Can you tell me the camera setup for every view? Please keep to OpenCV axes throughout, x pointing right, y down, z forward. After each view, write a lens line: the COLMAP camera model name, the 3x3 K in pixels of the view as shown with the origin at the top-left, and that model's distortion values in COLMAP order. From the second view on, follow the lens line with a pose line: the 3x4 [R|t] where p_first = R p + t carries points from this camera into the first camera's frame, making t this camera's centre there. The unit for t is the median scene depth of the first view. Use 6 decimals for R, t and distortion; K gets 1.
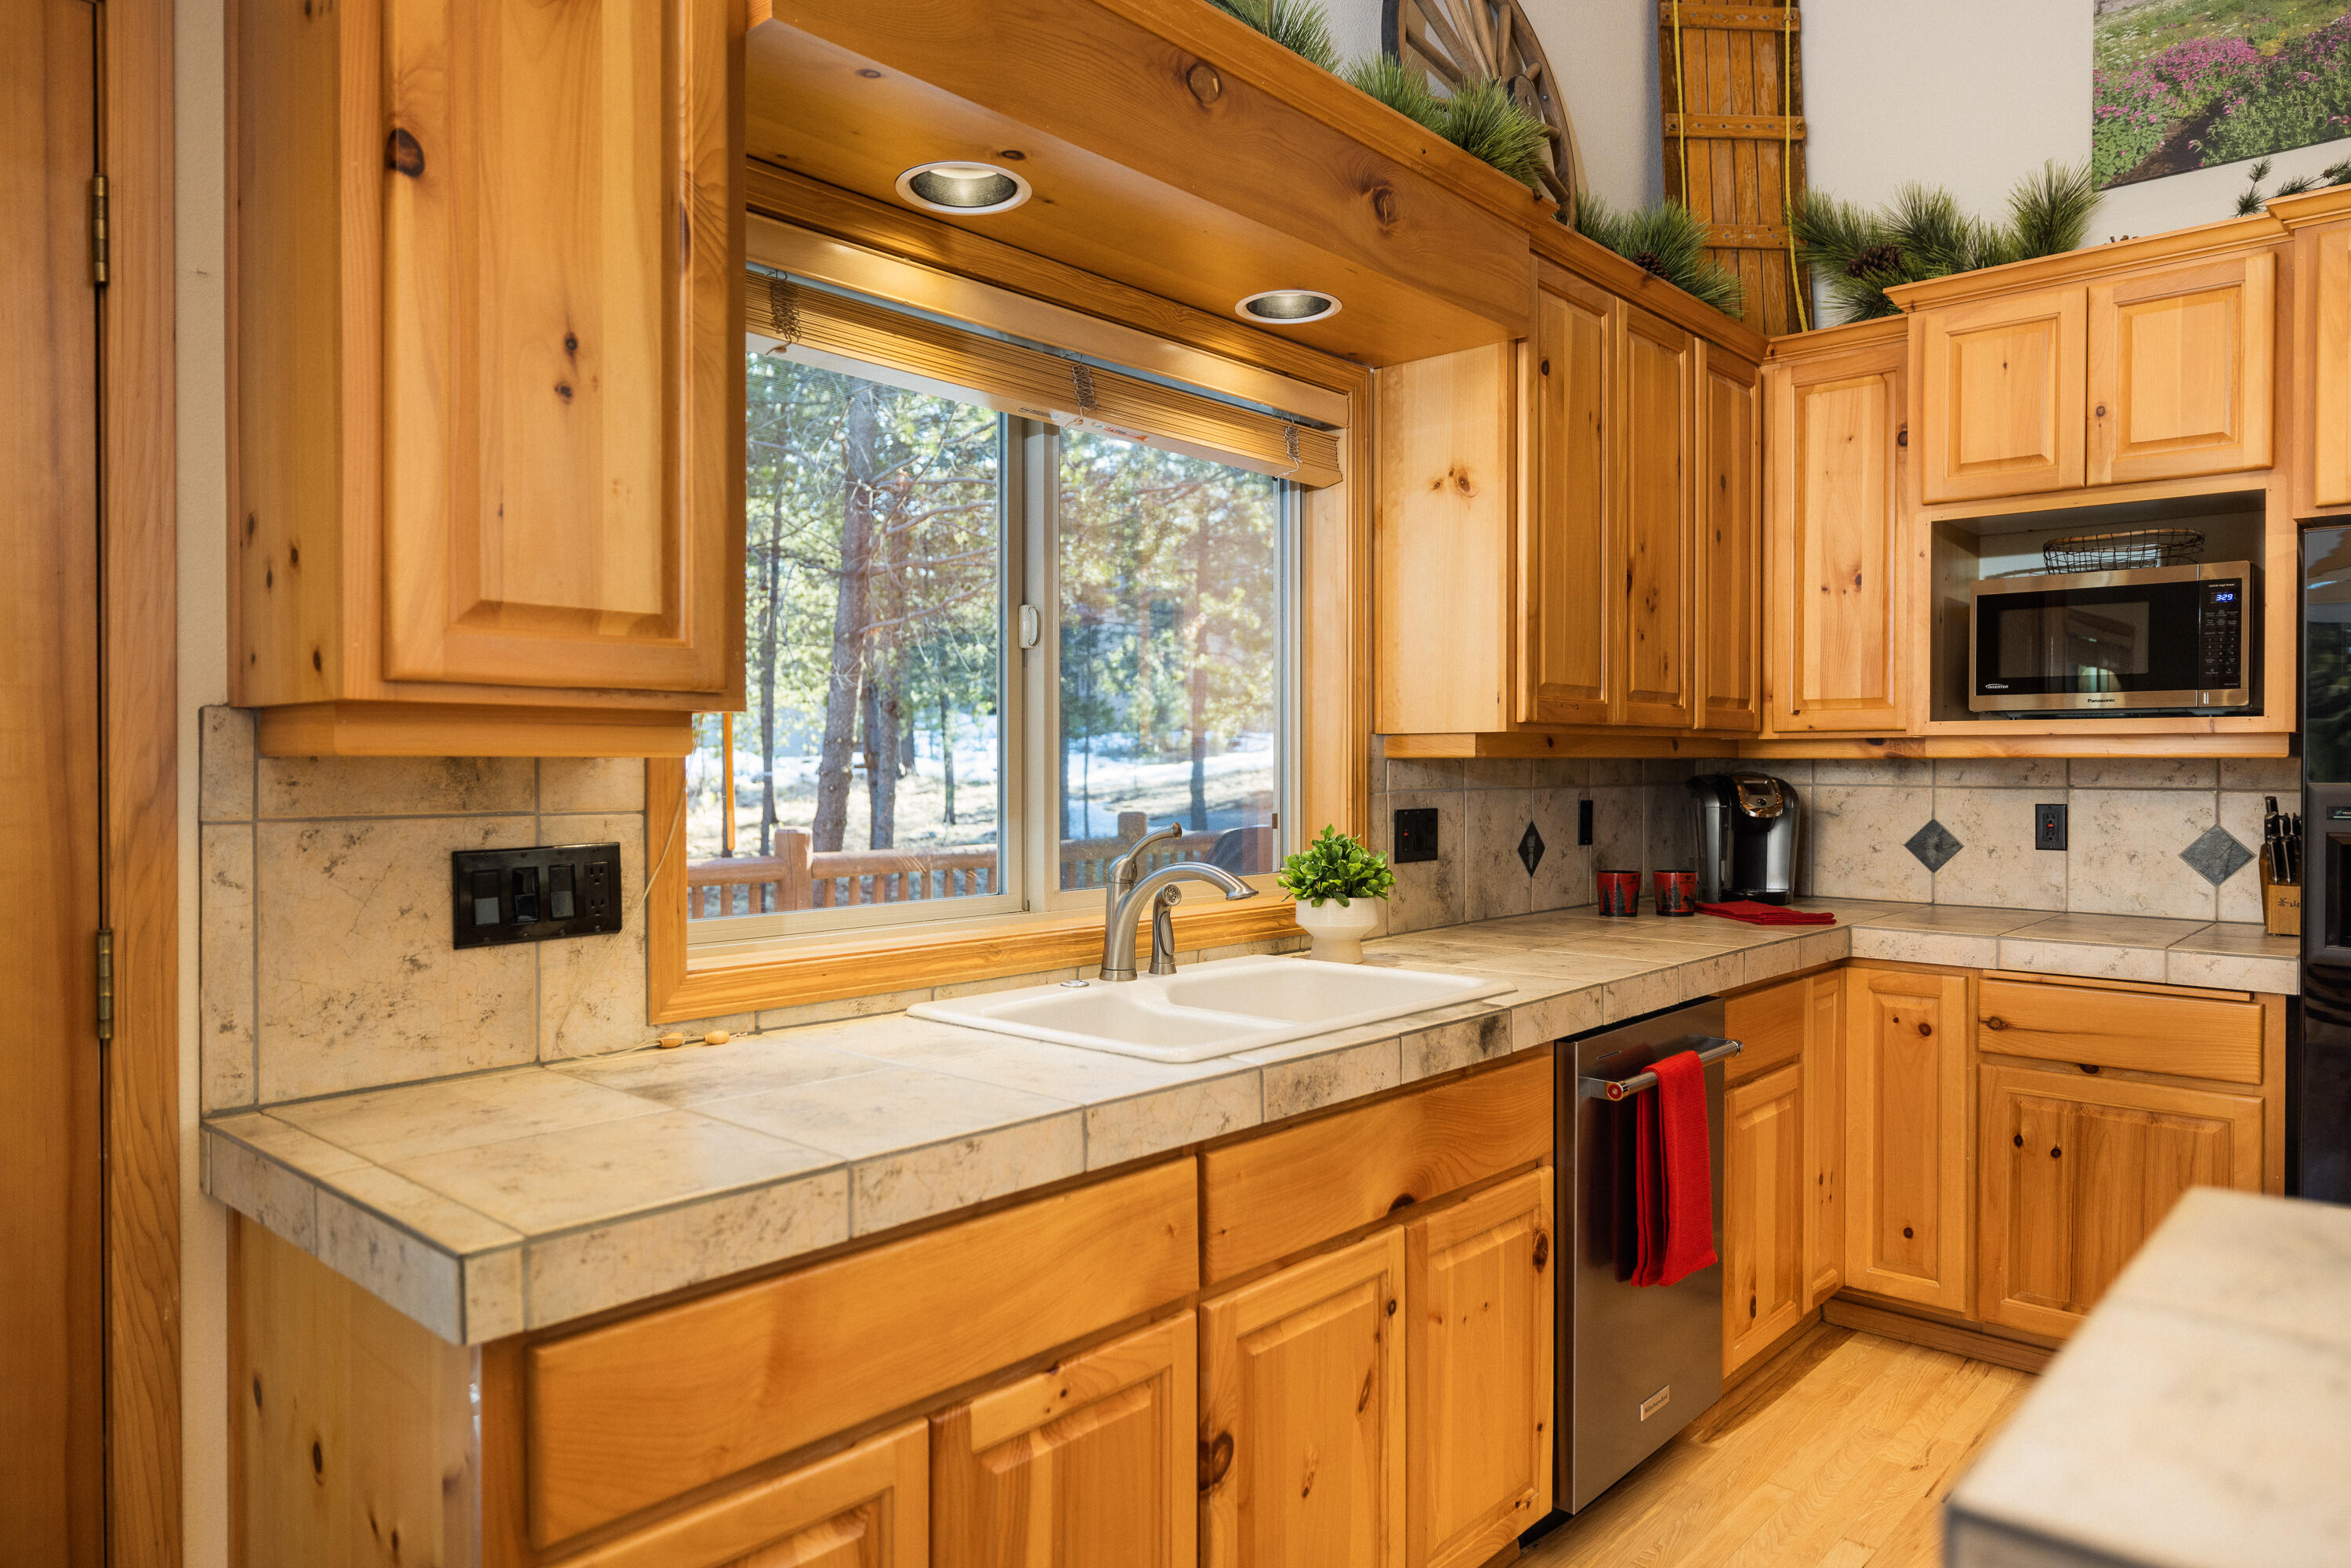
lens RADIAL K [[1610.7, 0, 1049.5], [0, 1610.7, 781.2], [0, 0, 1]] dist [0.000376, -0.000703]
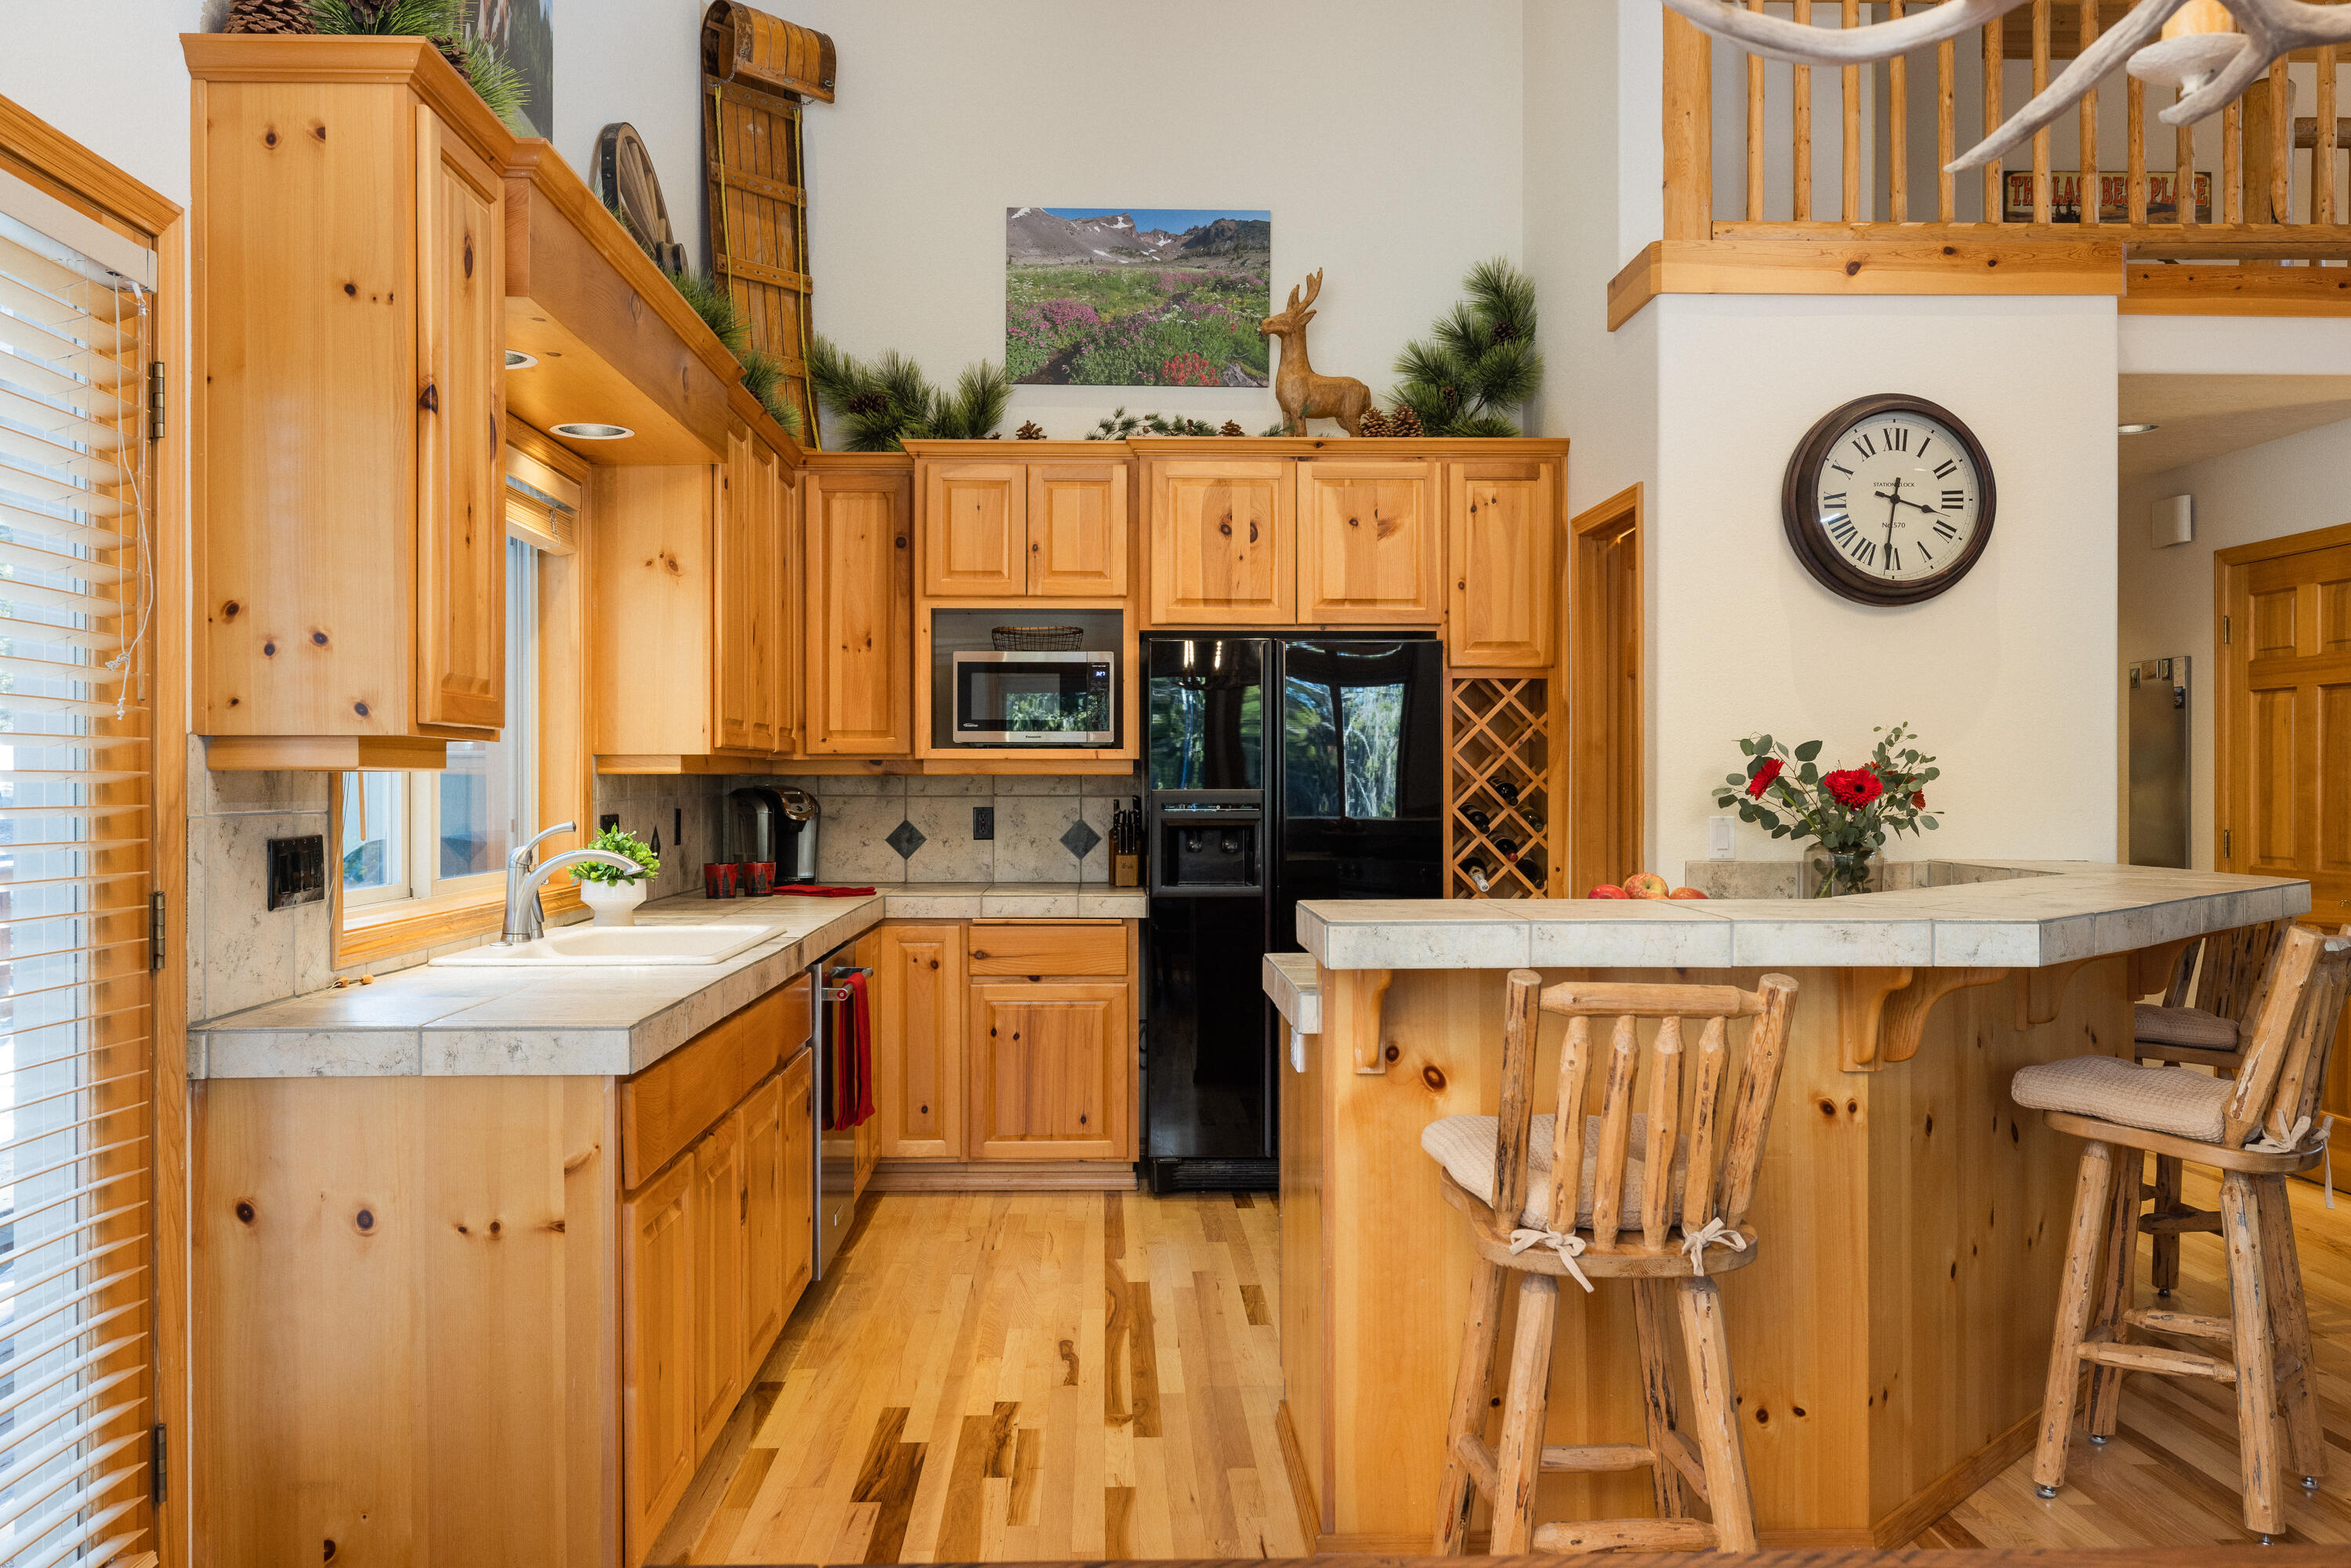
lens RADIAL K [[2023.1, 0, 1175.5], [0, 2023.1, 784.0], [0, 0, 1]] dist [-0.004453, -0.002471]
pose [[0.706920, -0.001374, 0.707292, -0.550202], [0.008358, 0.999945, -0.006411, 0.007051], [-0.707244, 0.010443, 0.706892, -0.403431]]
